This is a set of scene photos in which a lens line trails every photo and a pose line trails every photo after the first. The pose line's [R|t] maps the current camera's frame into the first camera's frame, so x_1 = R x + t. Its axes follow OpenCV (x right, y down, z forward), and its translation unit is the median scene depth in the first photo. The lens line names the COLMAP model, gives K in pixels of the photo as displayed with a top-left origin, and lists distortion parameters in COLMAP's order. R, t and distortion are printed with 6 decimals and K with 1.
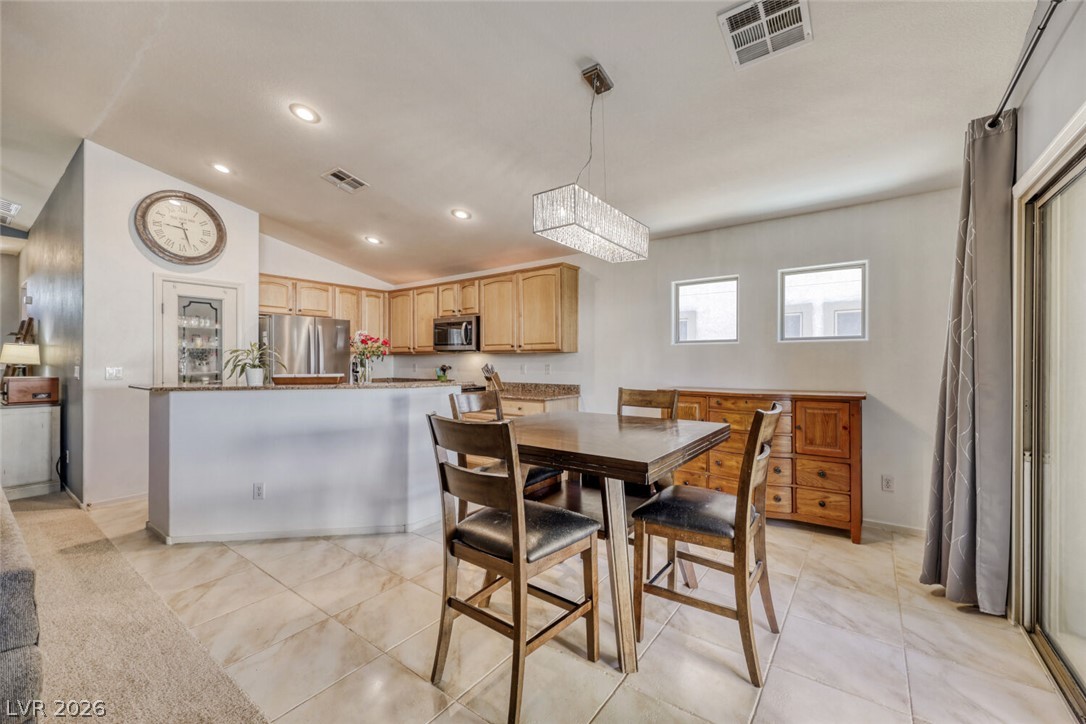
lens RADIAL K [[442.9, 0, 538.1], [0, 442.9, 360.7], [0, 0, 1]] dist [0.004346, 0.000712]
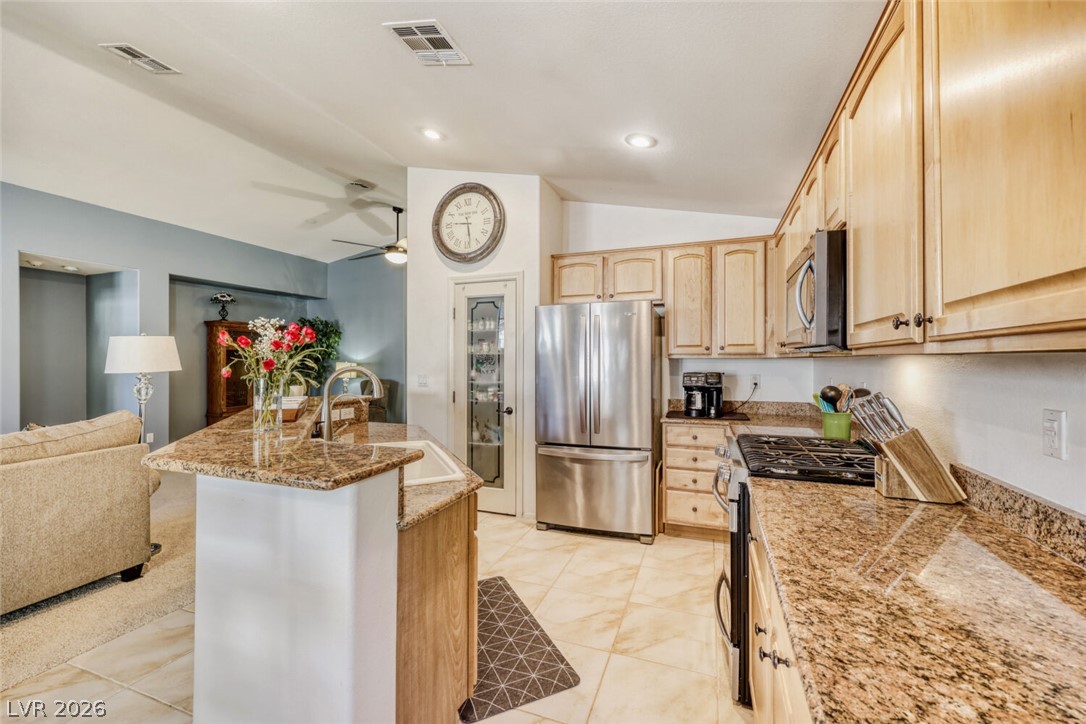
lens RADIAL K [[442.9, 0, 549.7], [0, 442.9, 363.0], [0, 0, 1]] dist [0.004346, 0.000712]
pose [[0.279023, 0.006680, -0.960261, 0.126371], [-0.001299, 0.999978, 0.006578, -0.017320], [0.960283, -0.000588, 0.279026, 0.922190]]
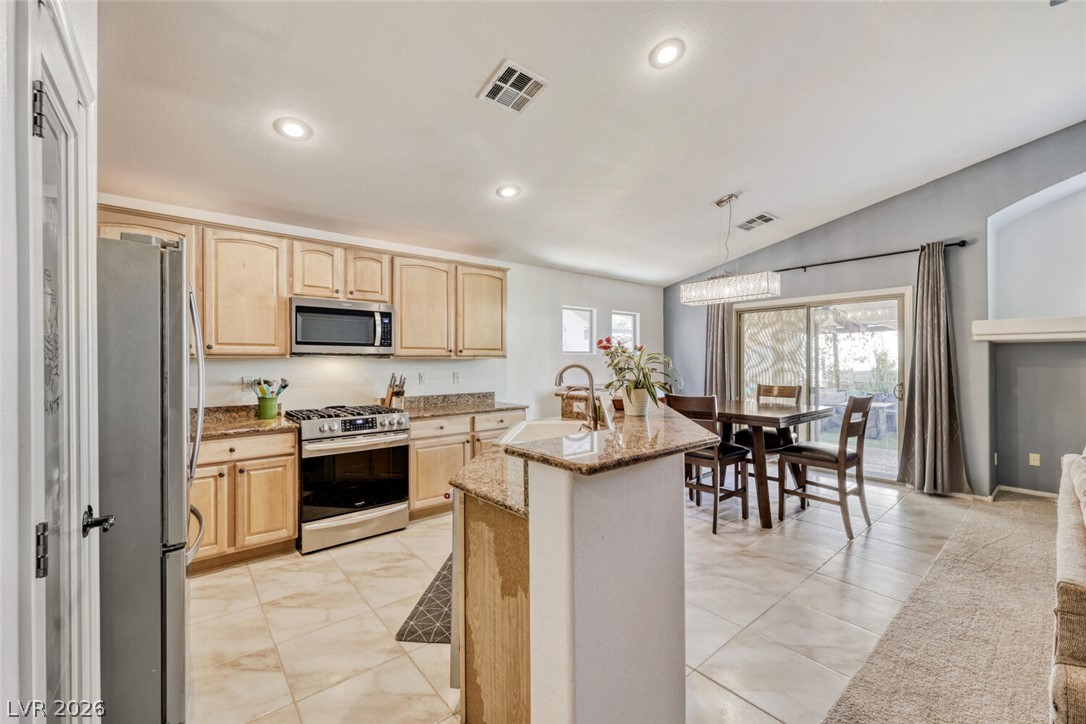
lens RADIAL K [[442.9, 0, 550.3], [0, 442.9, 360.1], [0, 0, 1]] dist [0.004346, 0.000712]
pose [[0.225303, 0.003046, 0.974284, -0.967344], [0.005385, 0.999976, -0.004372, -0.012879], [-0.974274, 0.006231, 0.225281, 0.748398]]
